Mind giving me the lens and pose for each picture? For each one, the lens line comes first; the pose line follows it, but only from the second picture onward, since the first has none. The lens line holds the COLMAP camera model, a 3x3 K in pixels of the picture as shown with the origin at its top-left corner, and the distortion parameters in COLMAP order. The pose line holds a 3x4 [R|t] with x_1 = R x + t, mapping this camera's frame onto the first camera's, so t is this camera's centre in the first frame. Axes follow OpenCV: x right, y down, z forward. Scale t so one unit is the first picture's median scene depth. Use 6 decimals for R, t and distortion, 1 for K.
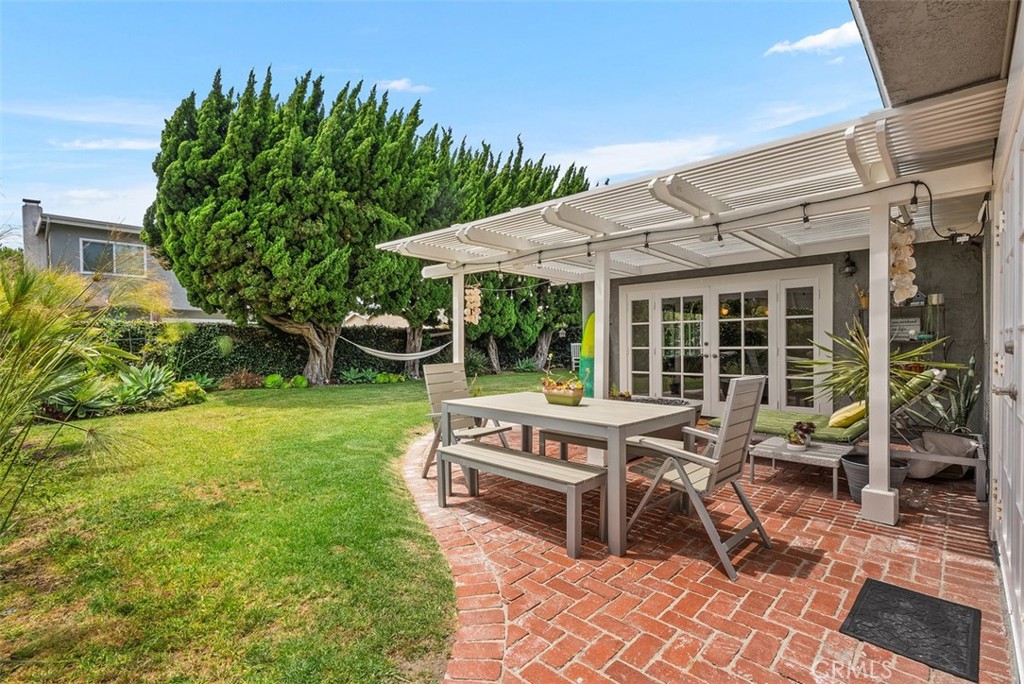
lens RADIAL K [[455.9, 0, 512.6], [0, 455.9, 349.3], [0, 0, 1]] dist [-0.000383, -0.000144]
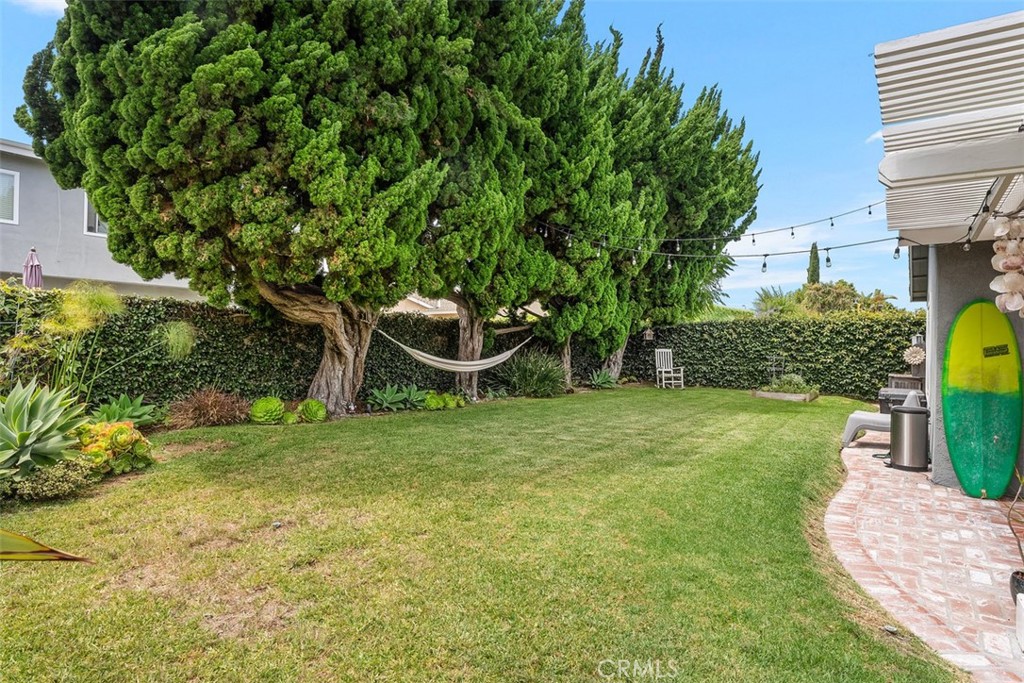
lens RADIAL K [[520.0, 0, 512.0], [0, 520.0, 341.5], [0, 0, 1]] dist [-0.014015, -0.000747]
pose [[0.994547, 0.032660, 0.099043, -0.342112], [-0.031422, 0.999408, -0.014028, -0.012320], [-0.099442, 0.010839, 0.994984, 0.414036]]
